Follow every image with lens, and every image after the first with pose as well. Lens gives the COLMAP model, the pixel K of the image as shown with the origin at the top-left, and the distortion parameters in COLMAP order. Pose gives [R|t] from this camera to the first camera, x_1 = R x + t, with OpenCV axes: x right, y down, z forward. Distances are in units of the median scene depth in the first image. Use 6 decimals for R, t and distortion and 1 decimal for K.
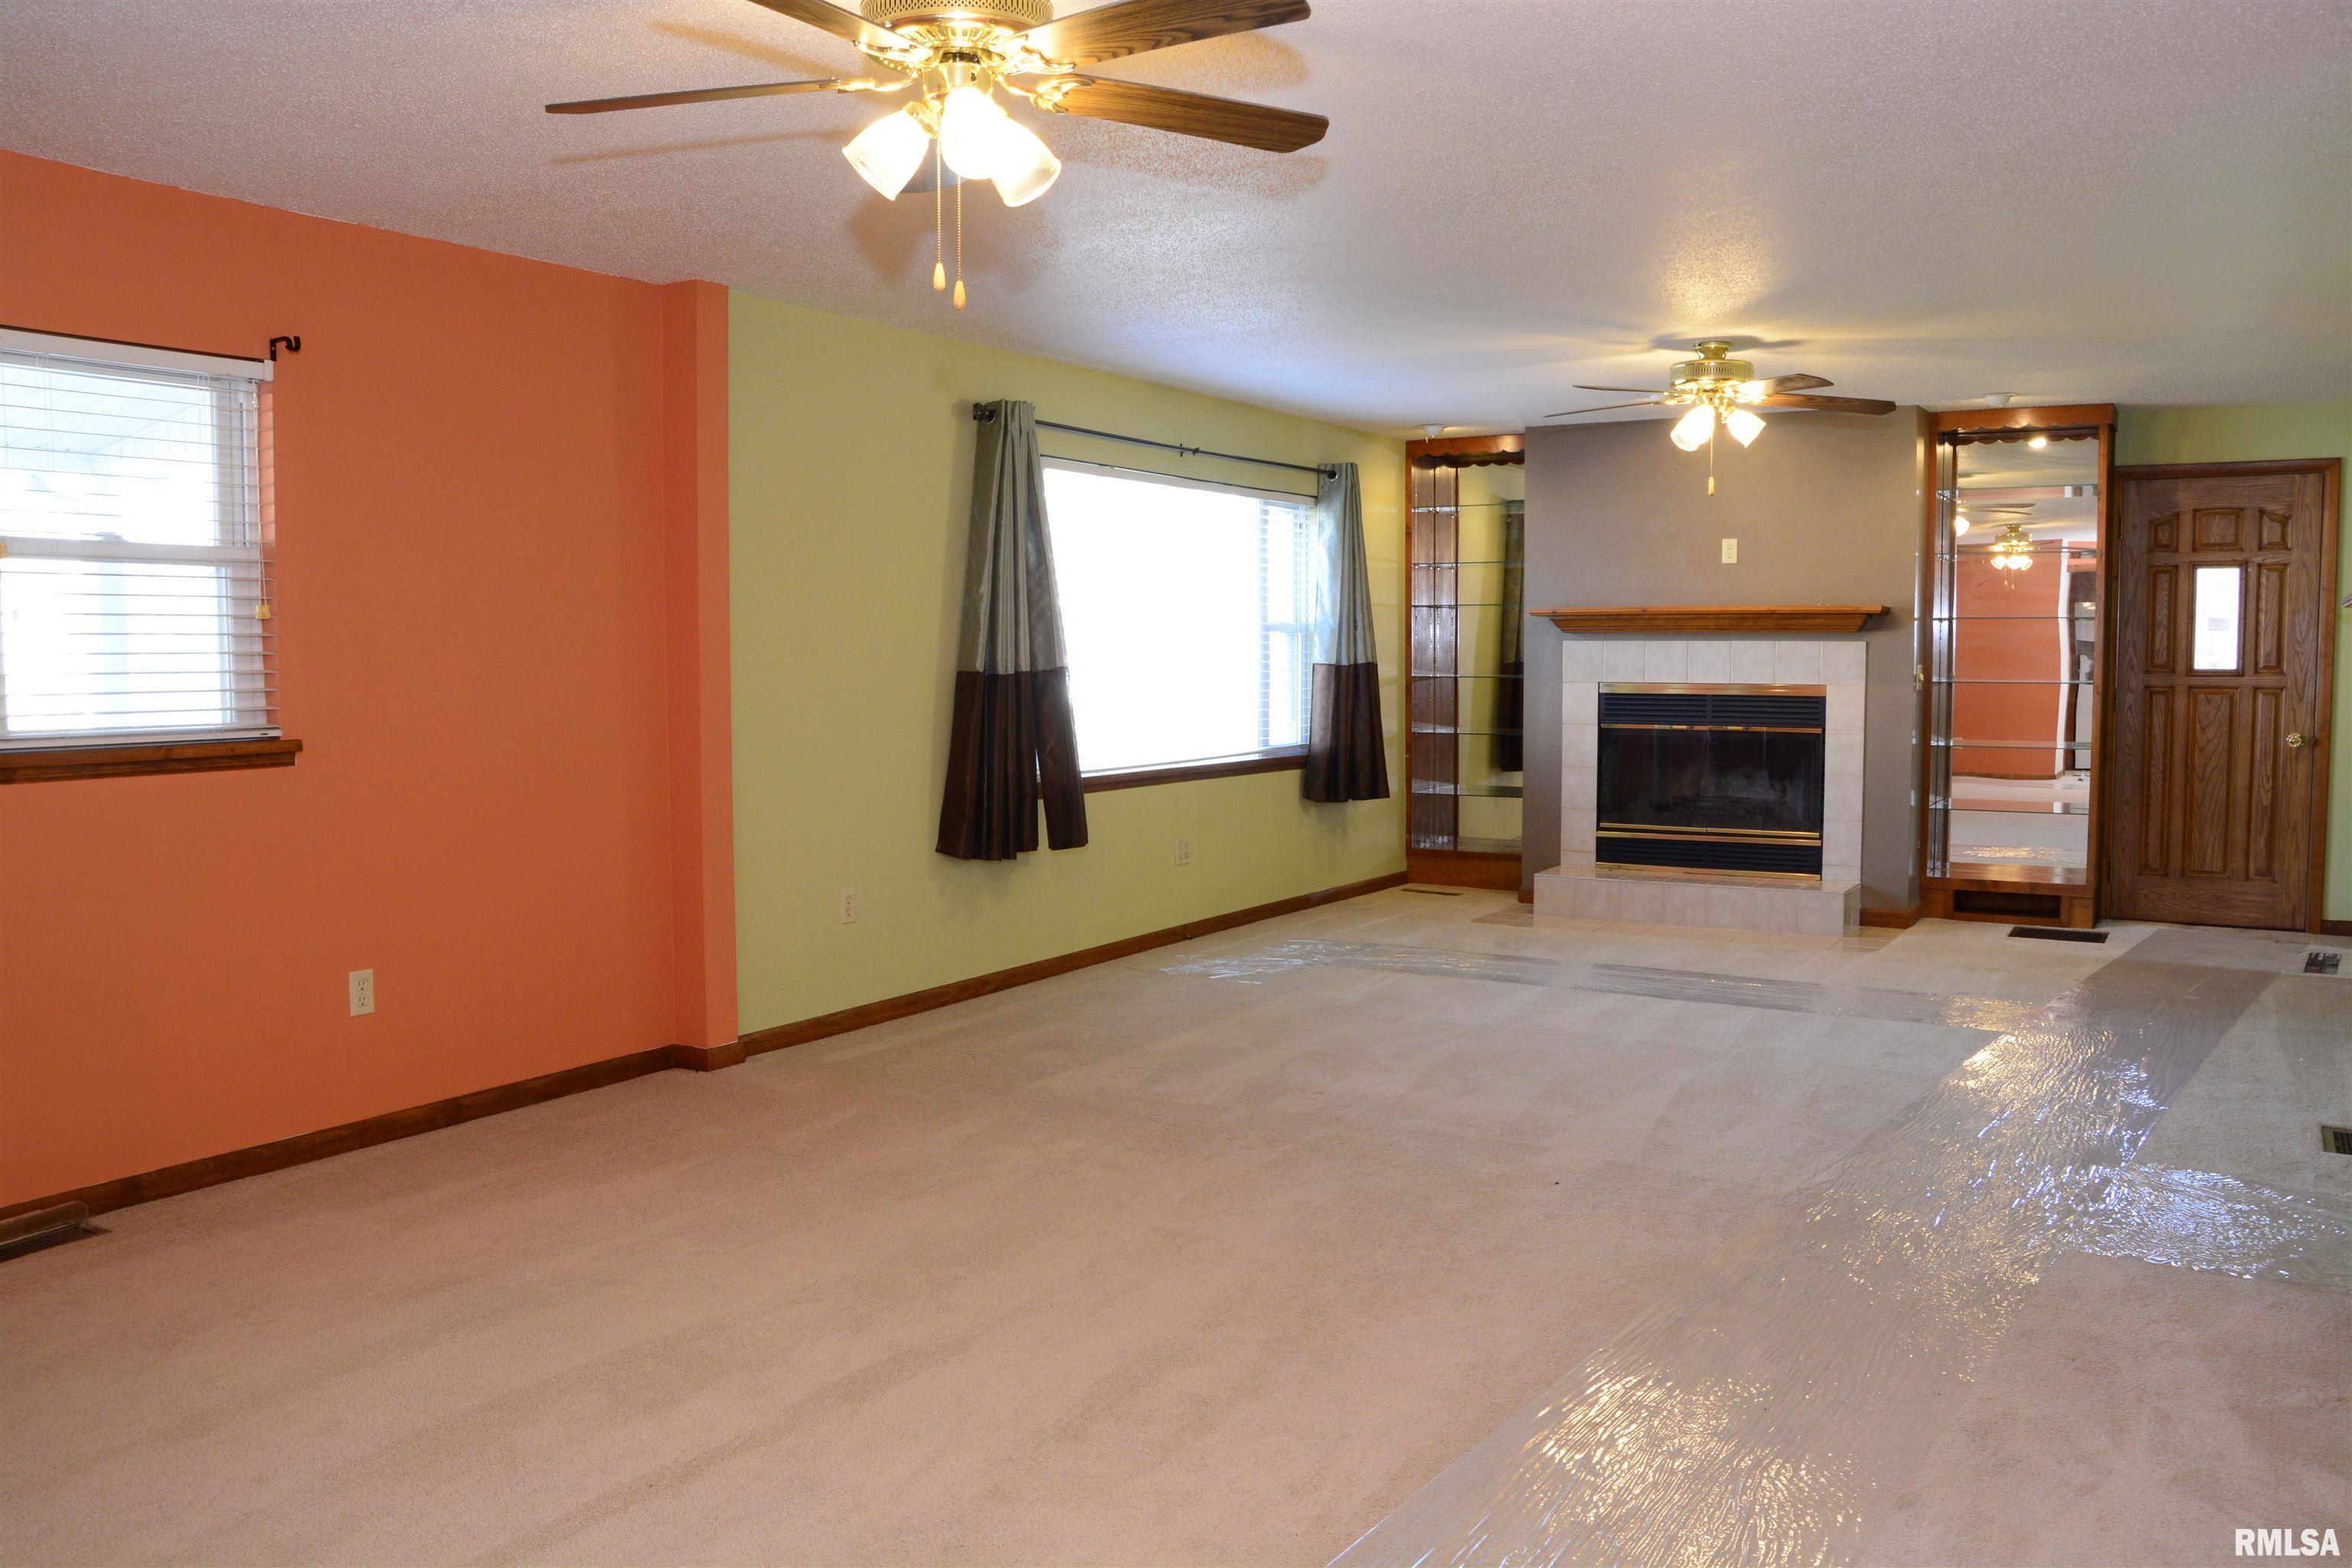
lens RADIAL K [[1820.7, 0, 1164.7], [0, 1820.7, 794.2], [0, 0, 1]] dist [-0.124718, 0.058676]
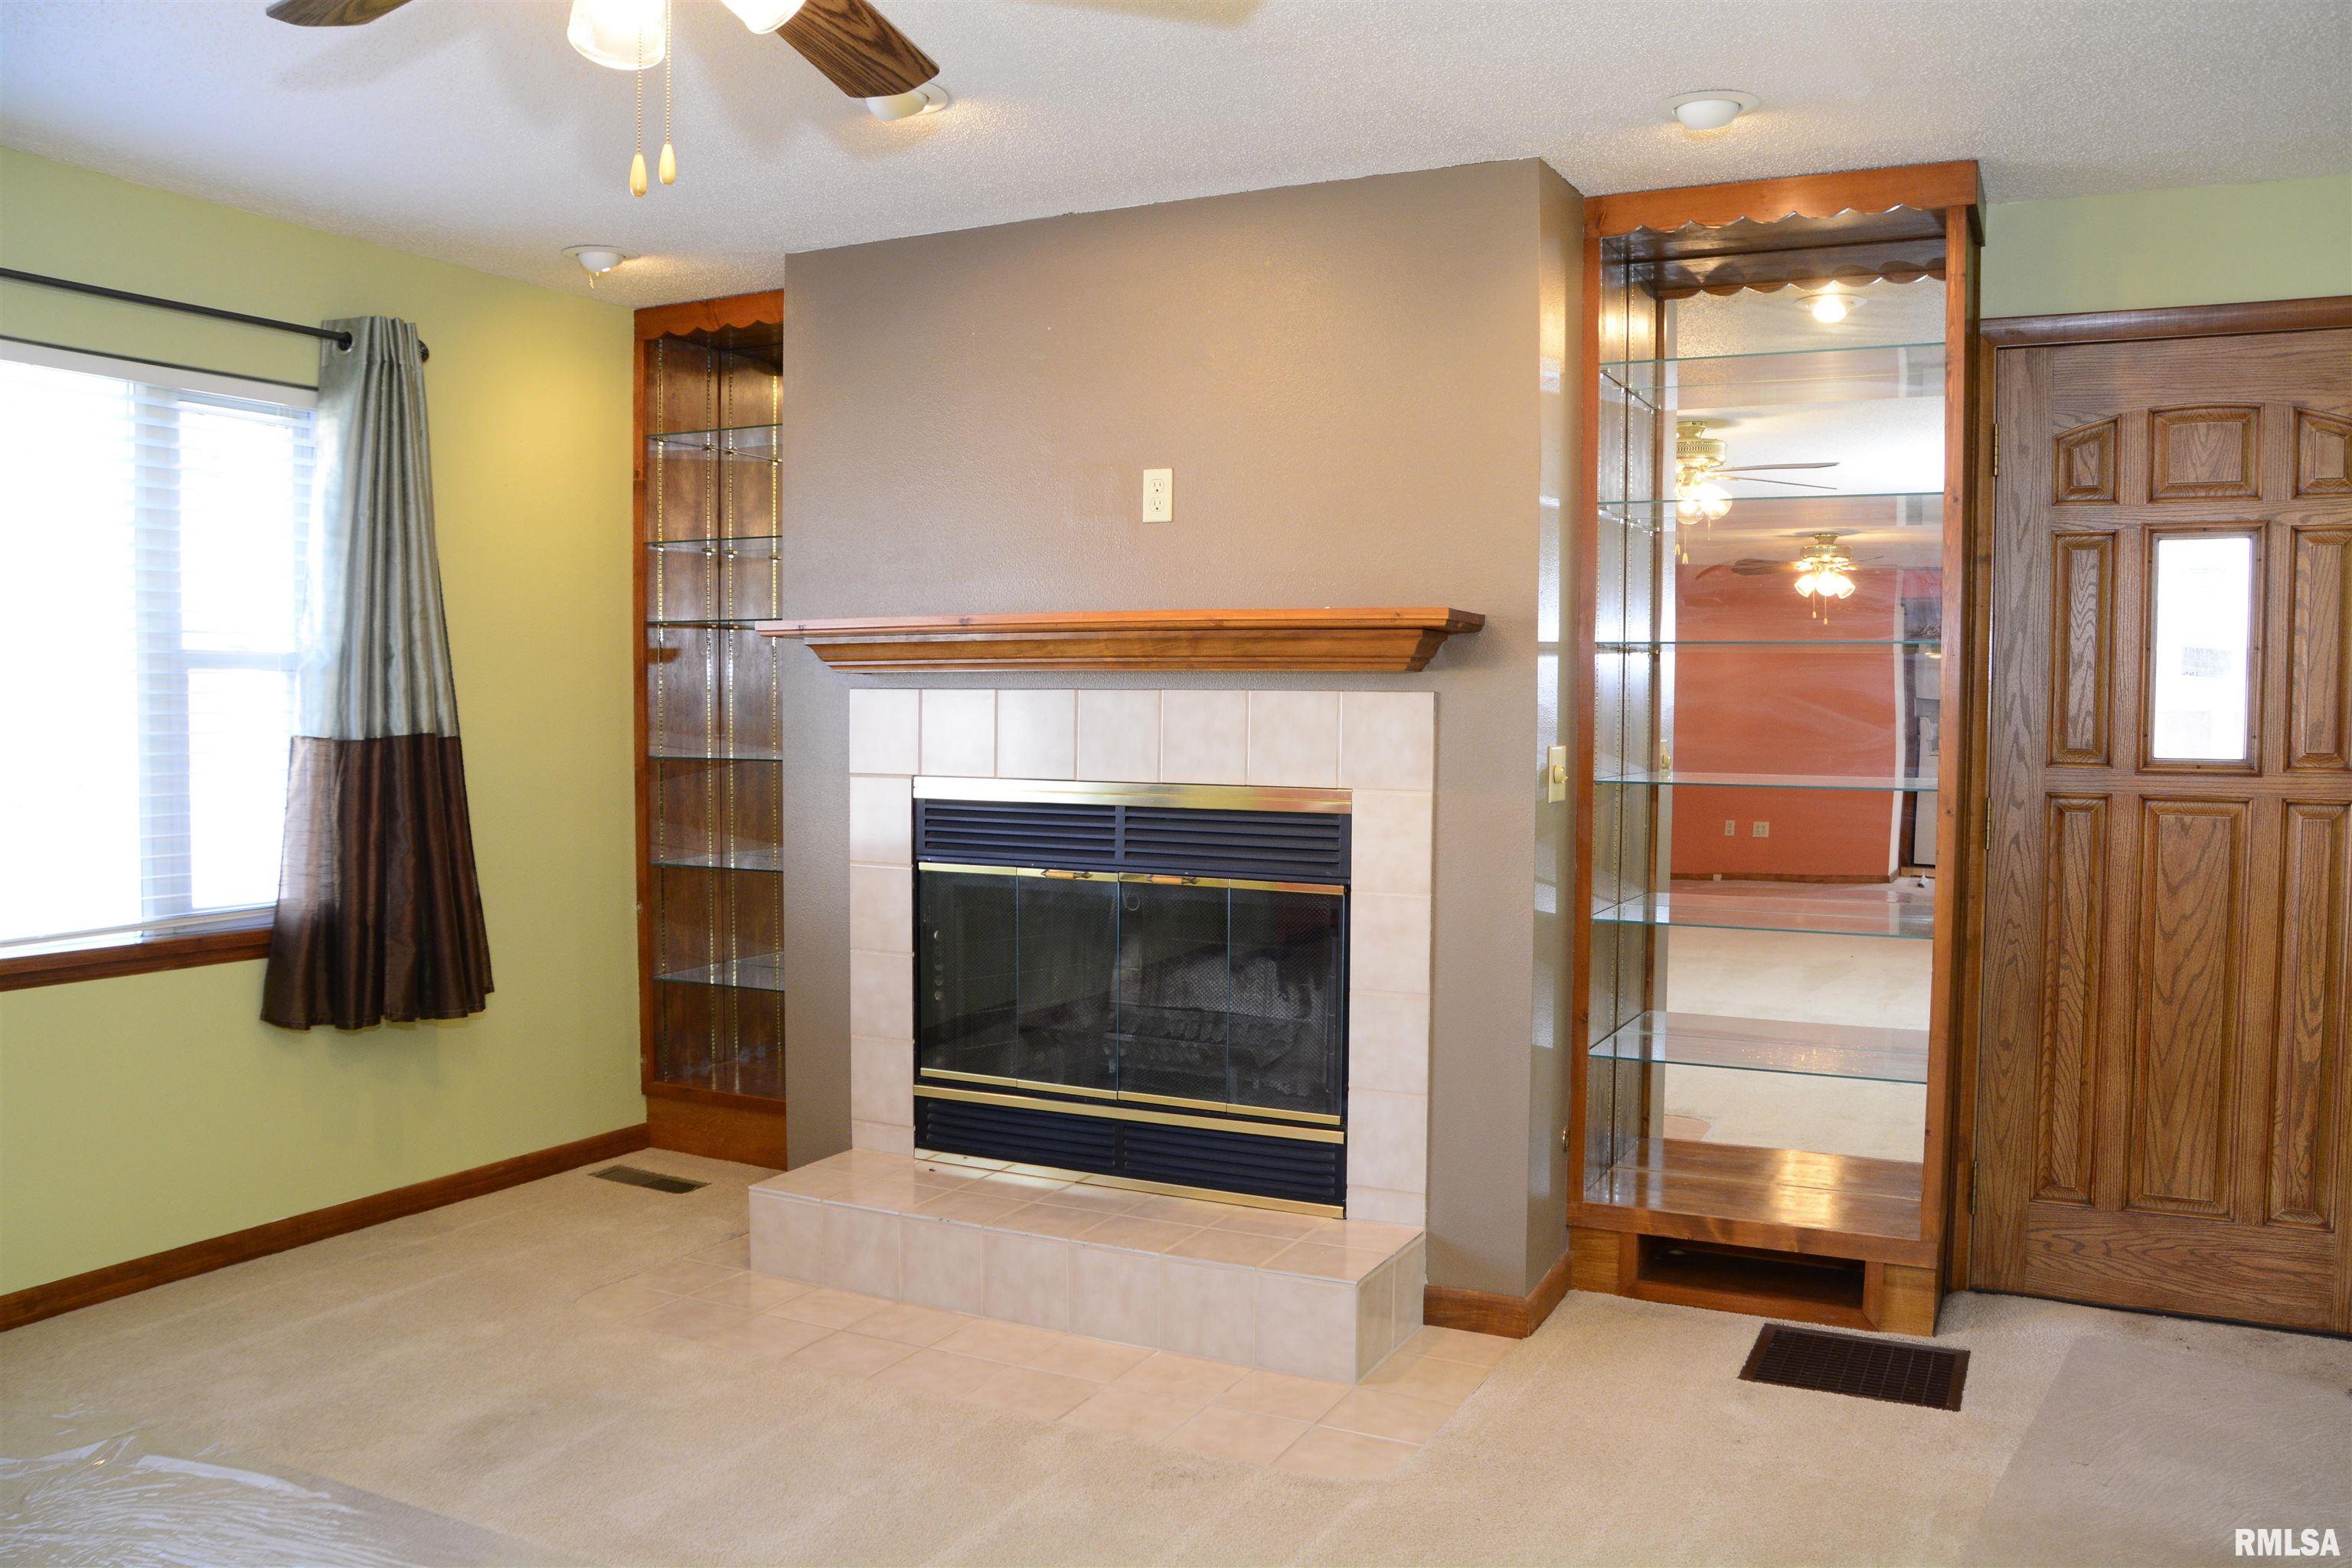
lens RADIAL K [[1820.7, 0, 1172.6], [0, 1820.7, 807.7], [0, 0, 1]] dist [-0.124718, 0.058676]
pose [[0.996885, 0.005853, 0.078647, 0.287074], [-0.004138, 0.999750, -0.021951, -0.045895], [-0.078756, 0.021557, 0.996661, 0.546301]]
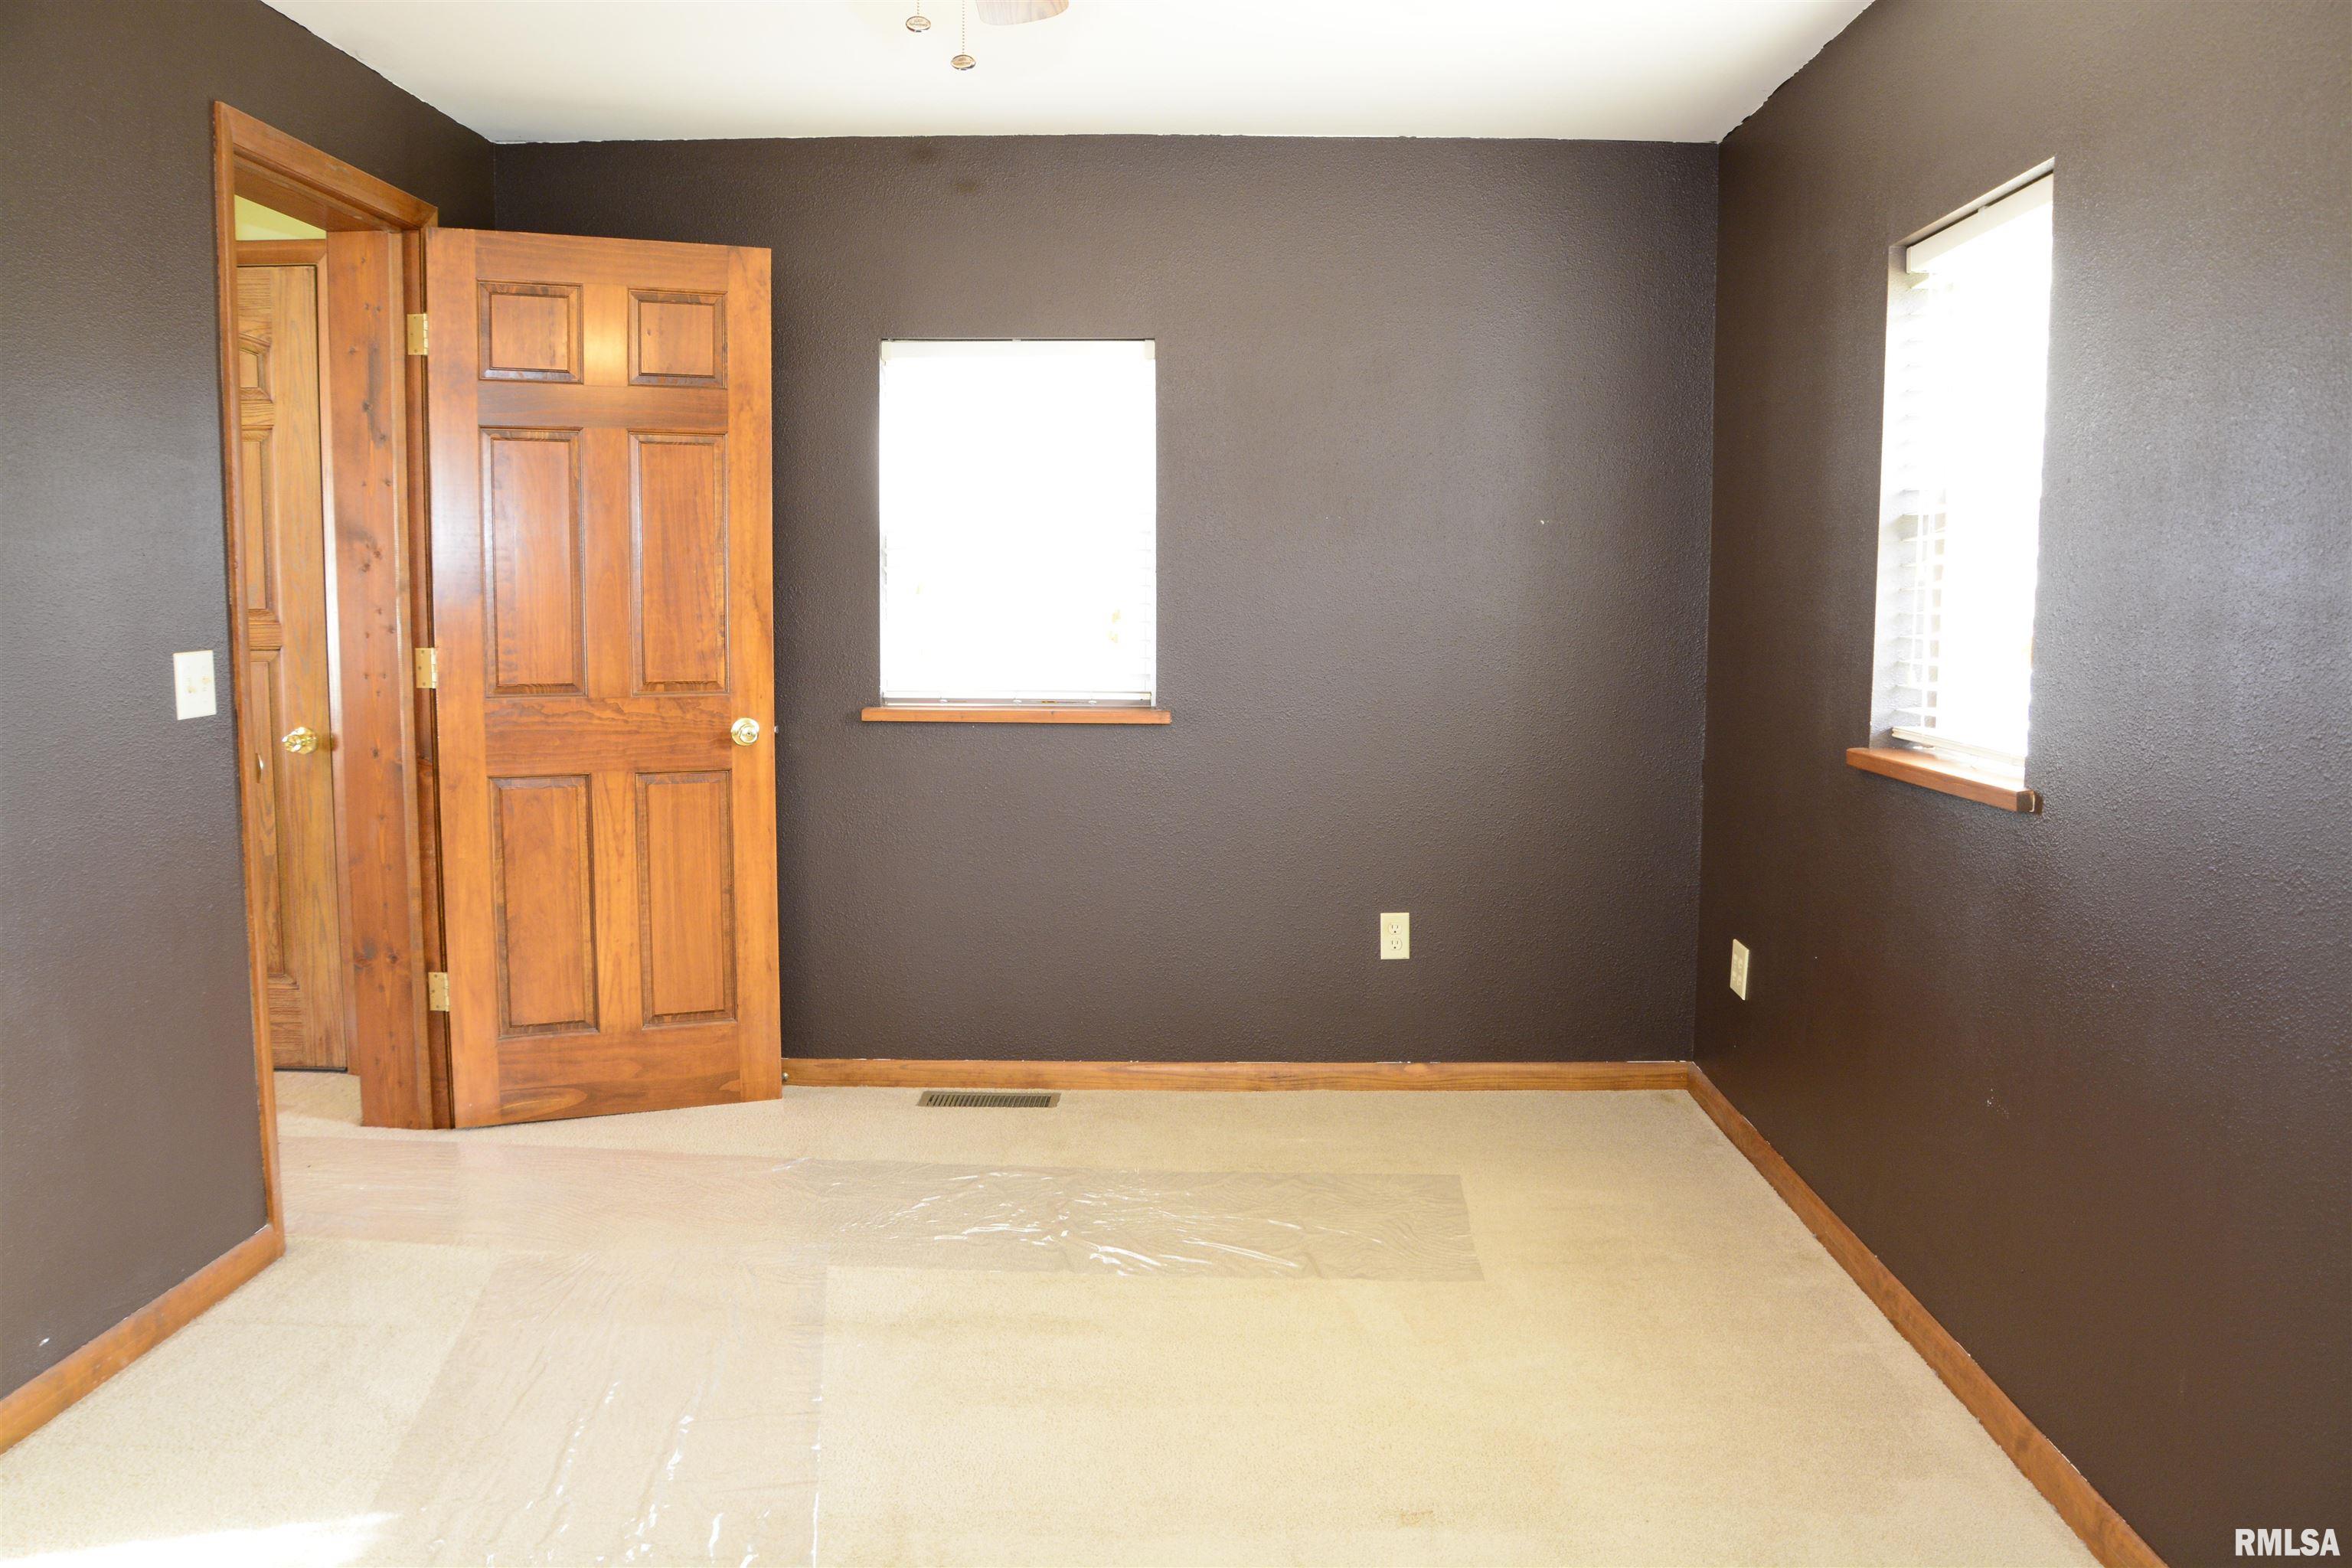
lens RADIAL K [[1820.7, 0, 1178.0], [0, 1820.7, 786.7], [0, 0, 1]] dist [-0.124718, 0.058676]
pose [[0.870259, -0.050441, 0.490004, 0.578322], [0.035000, 0.998561, 0.040631, -0.027552], [-0.491349, -0.018209, 0.870773, 0.338356]]
